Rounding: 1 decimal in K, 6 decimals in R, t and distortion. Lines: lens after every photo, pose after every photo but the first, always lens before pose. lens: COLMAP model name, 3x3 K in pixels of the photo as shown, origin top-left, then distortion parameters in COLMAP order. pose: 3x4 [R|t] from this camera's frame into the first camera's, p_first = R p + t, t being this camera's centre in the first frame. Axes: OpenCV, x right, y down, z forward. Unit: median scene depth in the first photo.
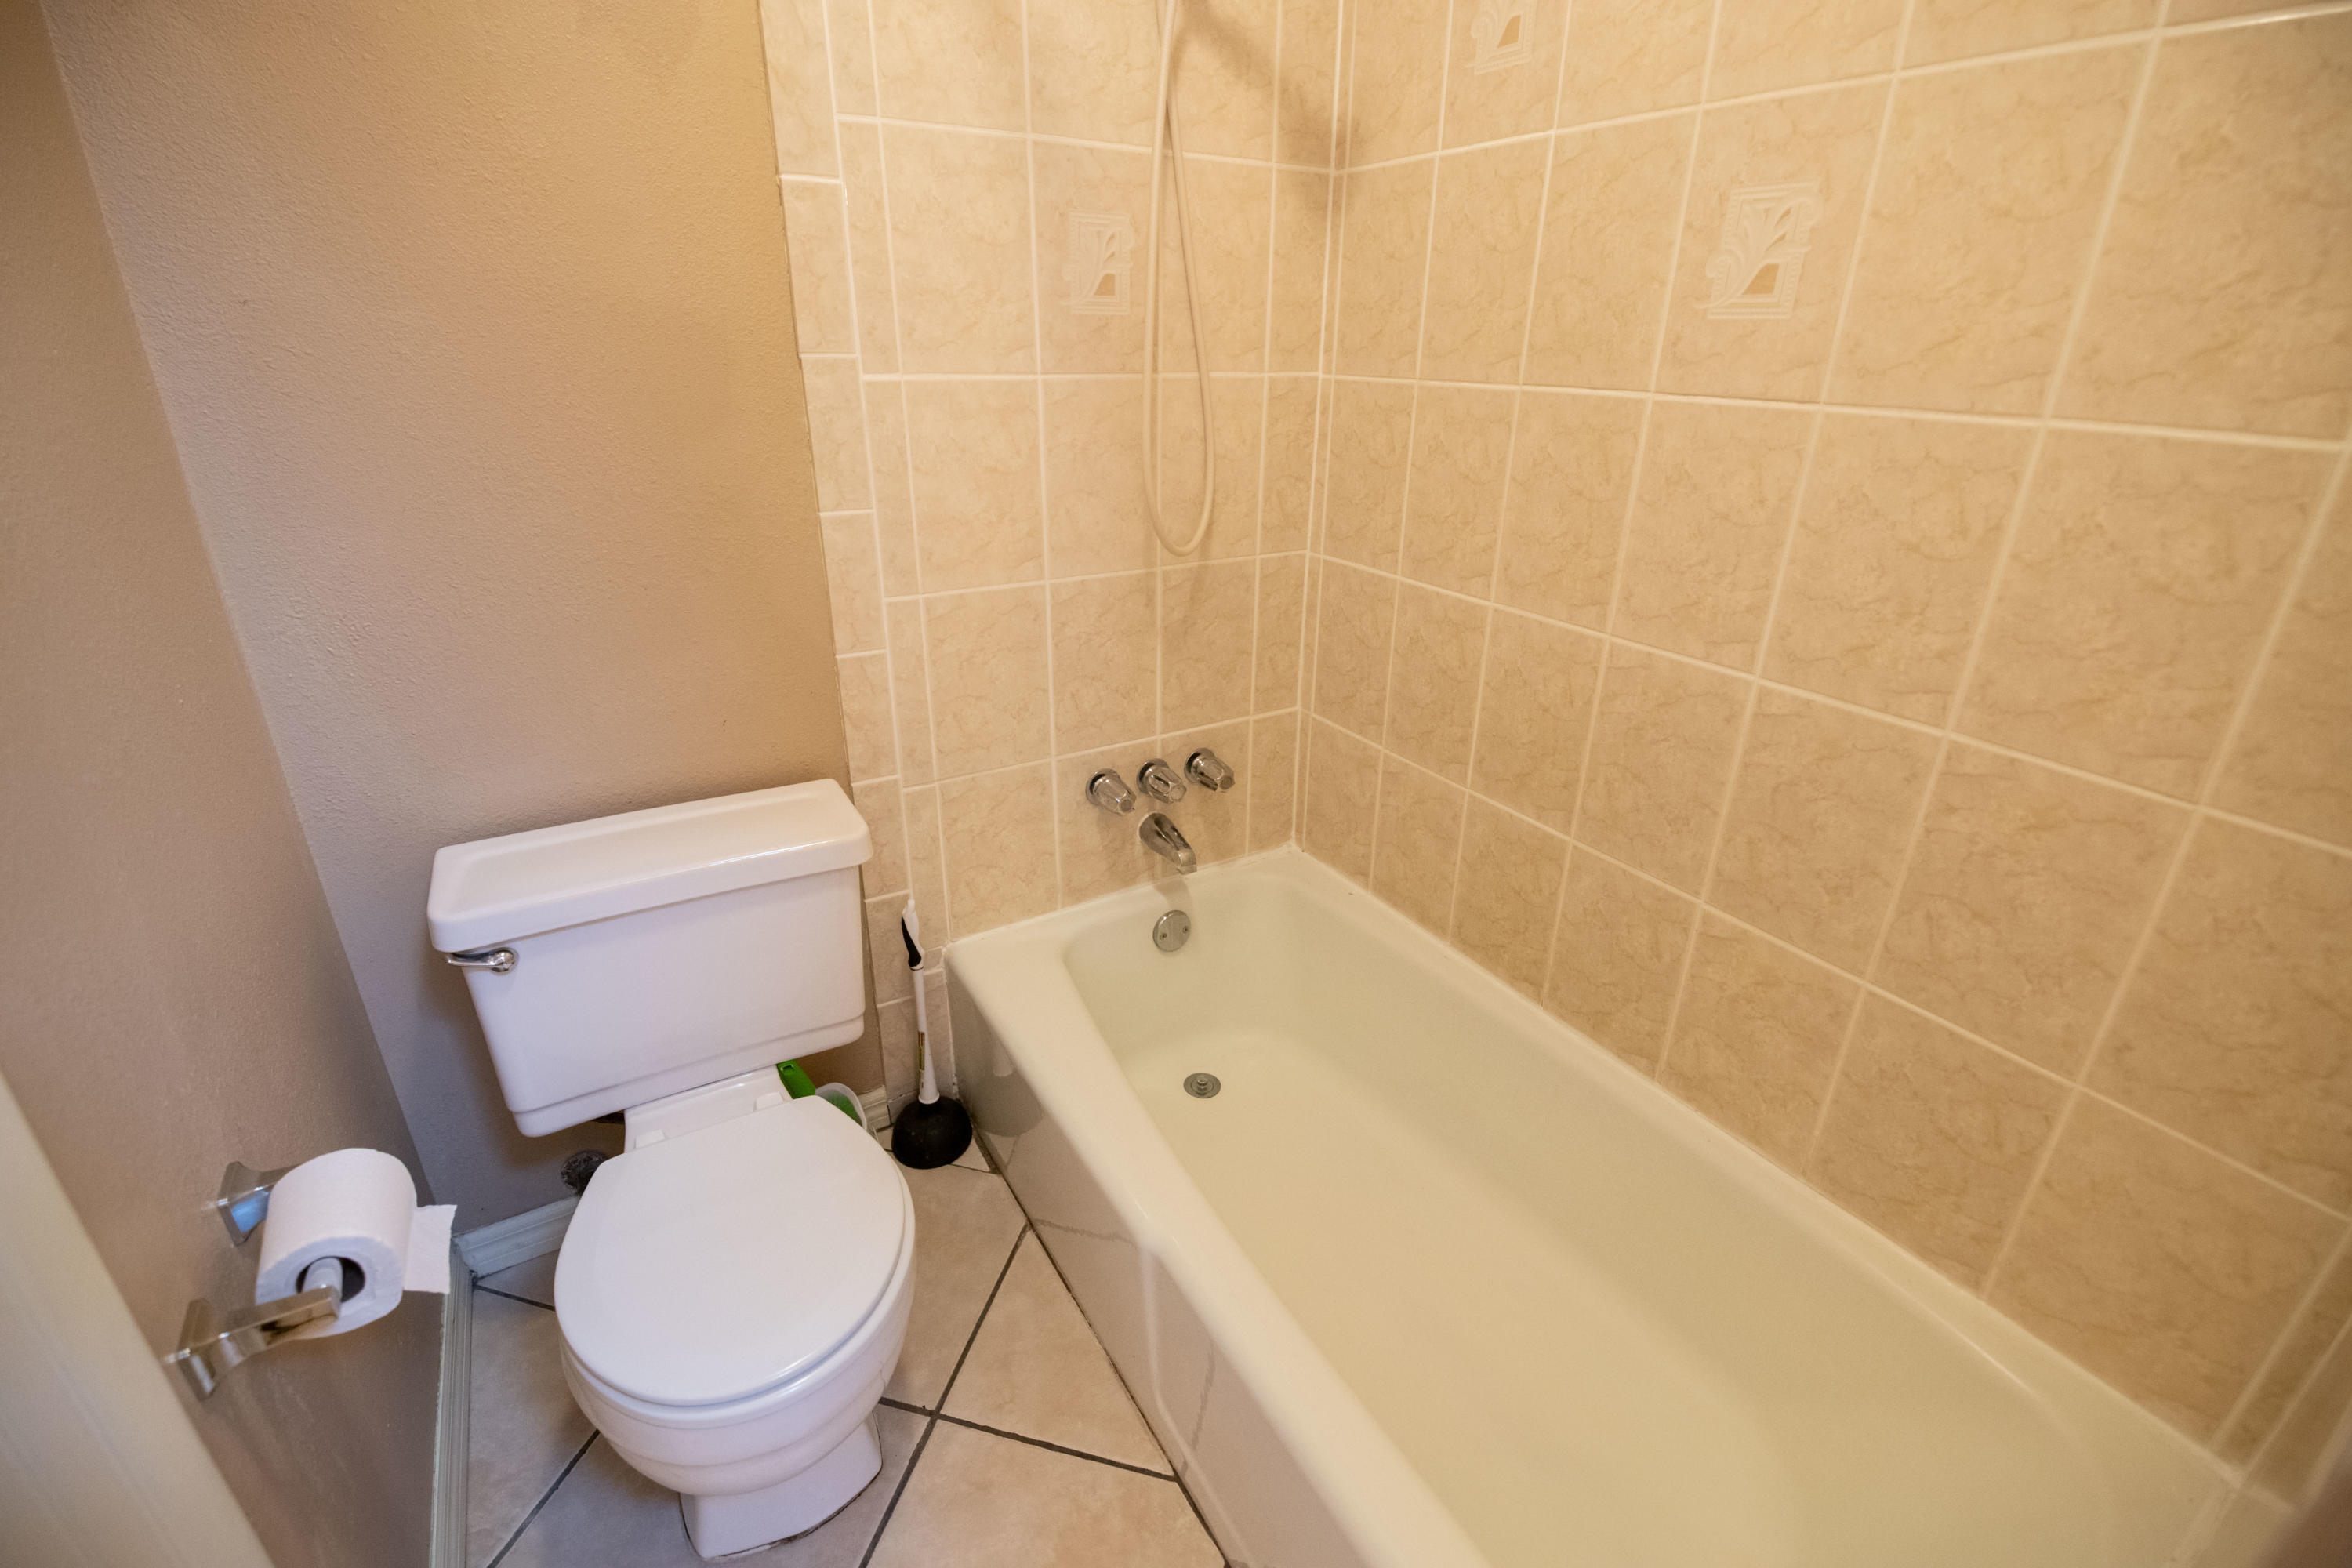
lens RADIAL K [[1006.7, 0, 1175.3], [0, 1006.7, 754.3], [0, 0, 1]] dist [-0.002628, -0.009717]
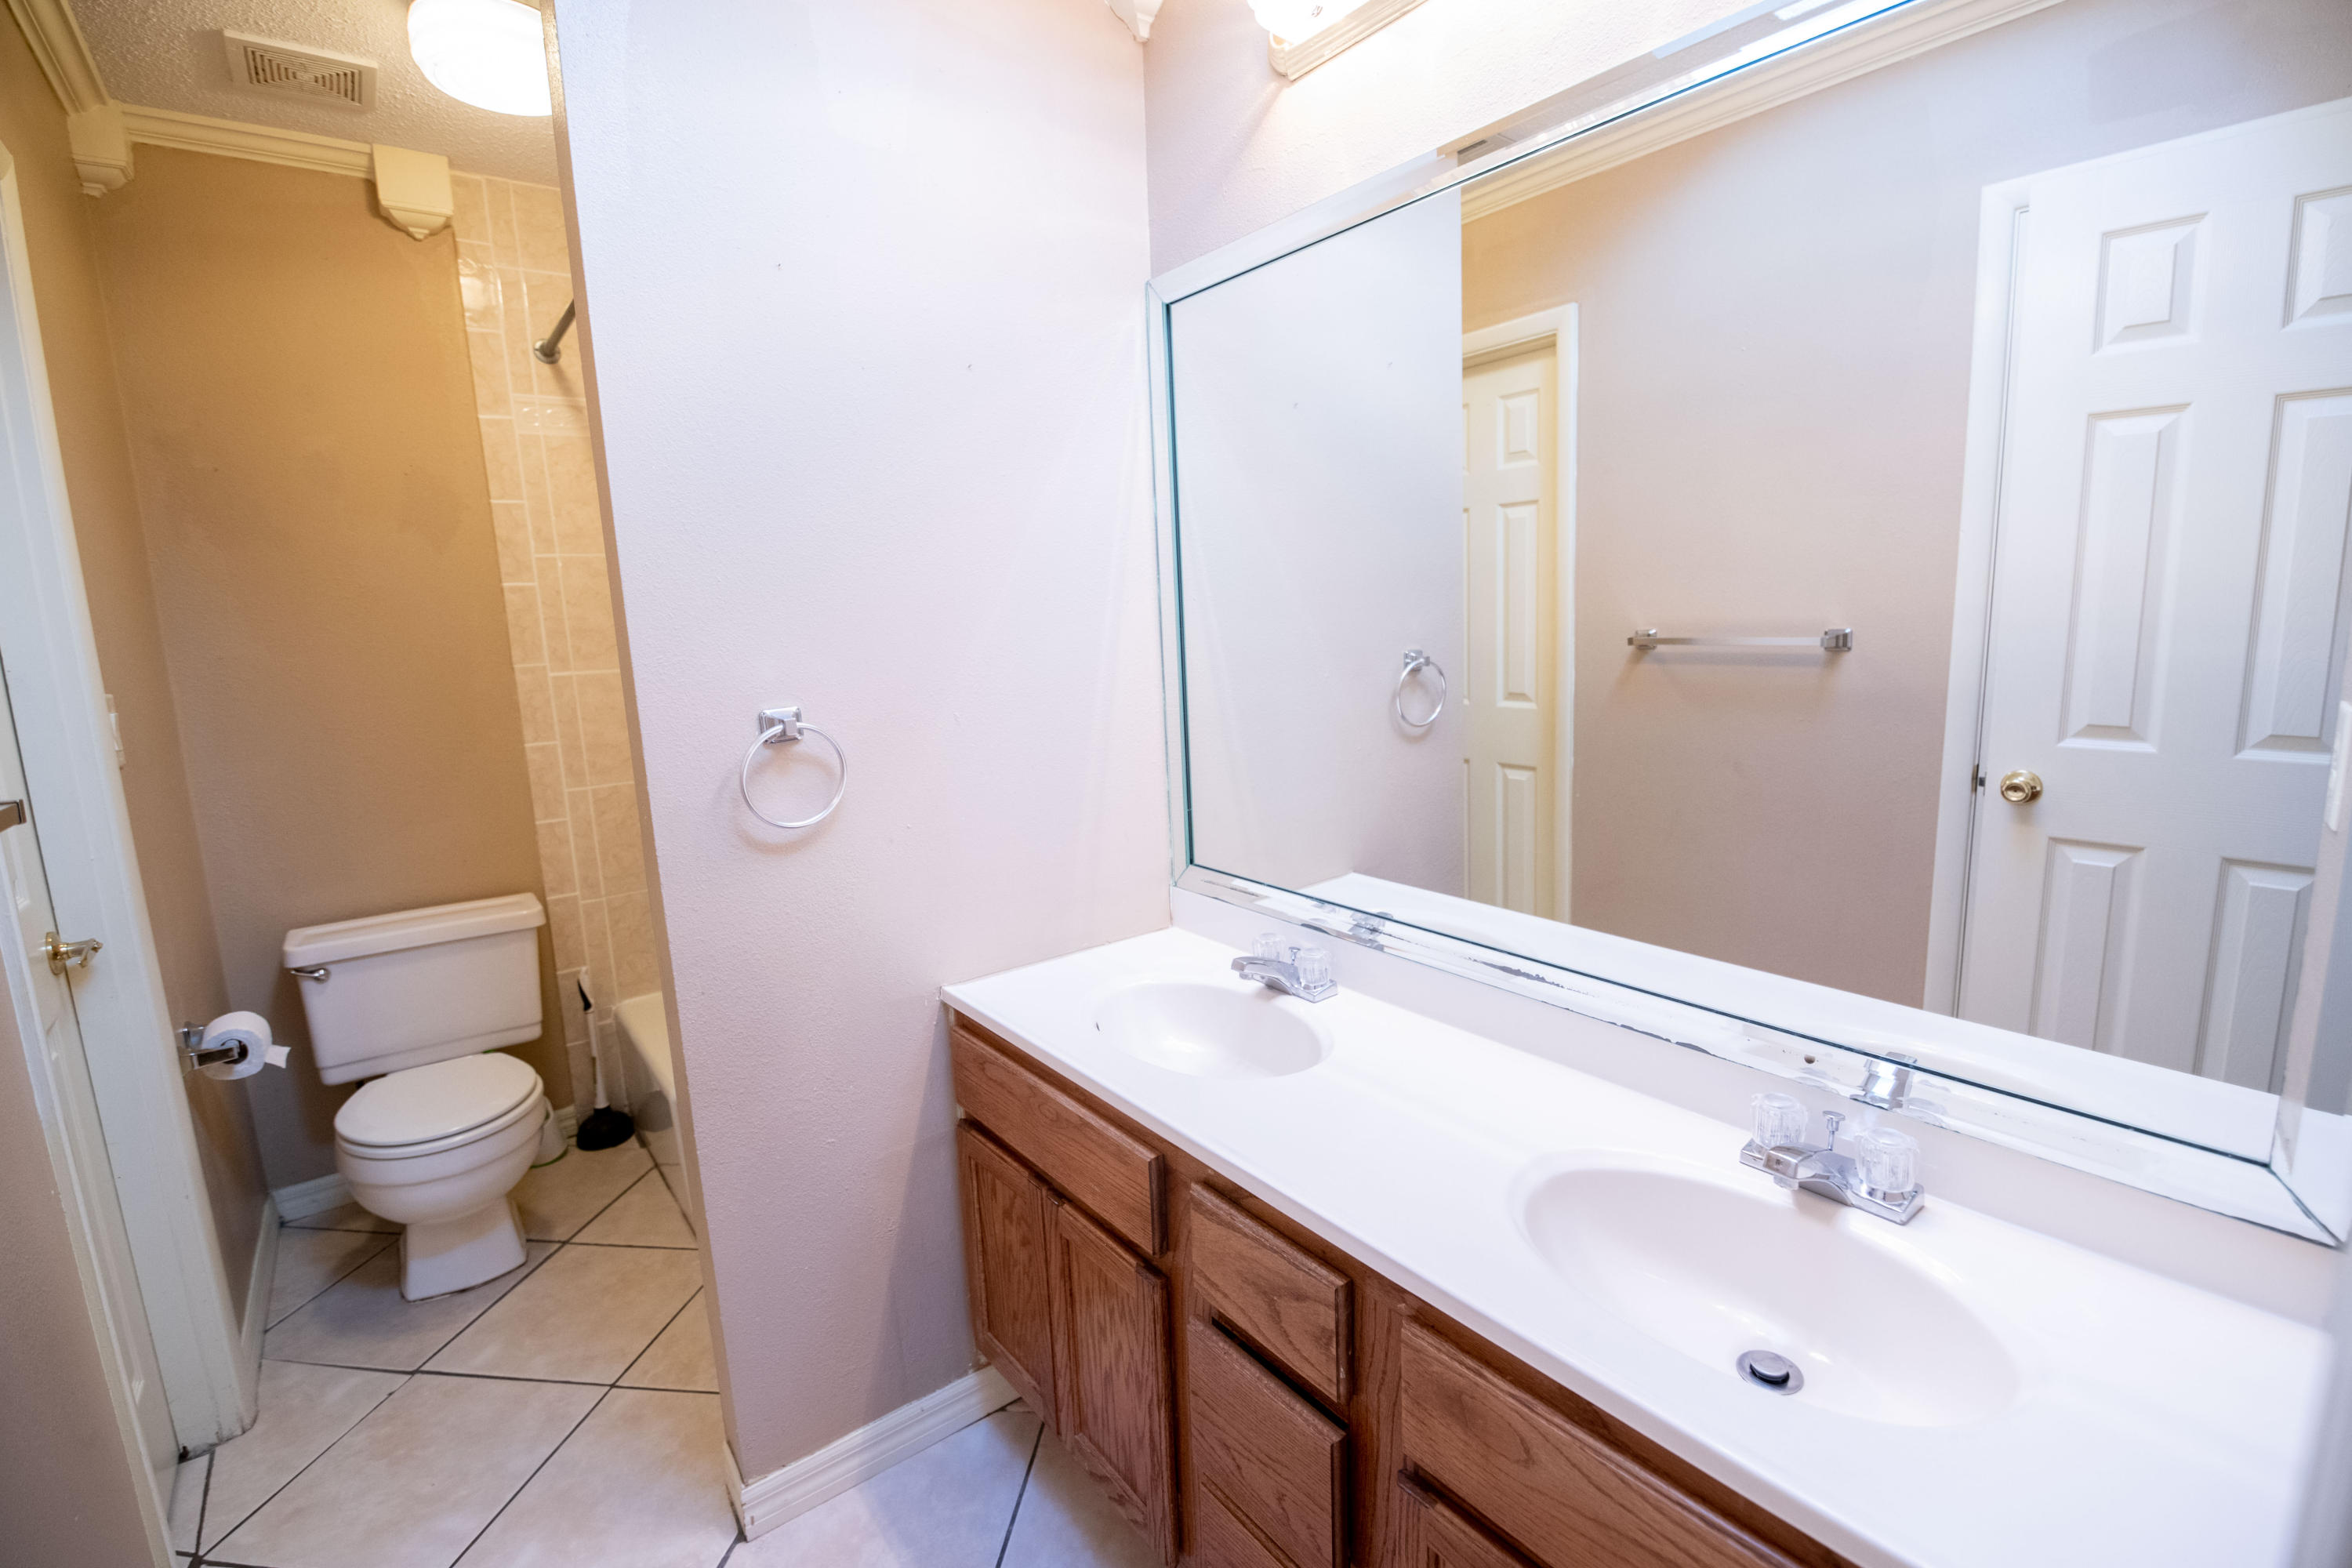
lens RADIAL K [[1021.1, 0, 1185.9], [0, 1021.1, 765.9], [0, 0, 1]] dist [0.000012, -0.010623]
pose [[0.990441, -0.076431, 0.114823, 0.716948], [0.101988, 0.966250, -0.236556, 0.415118], [-0.092867, 0.246006, 0.964809, -1.040364]]
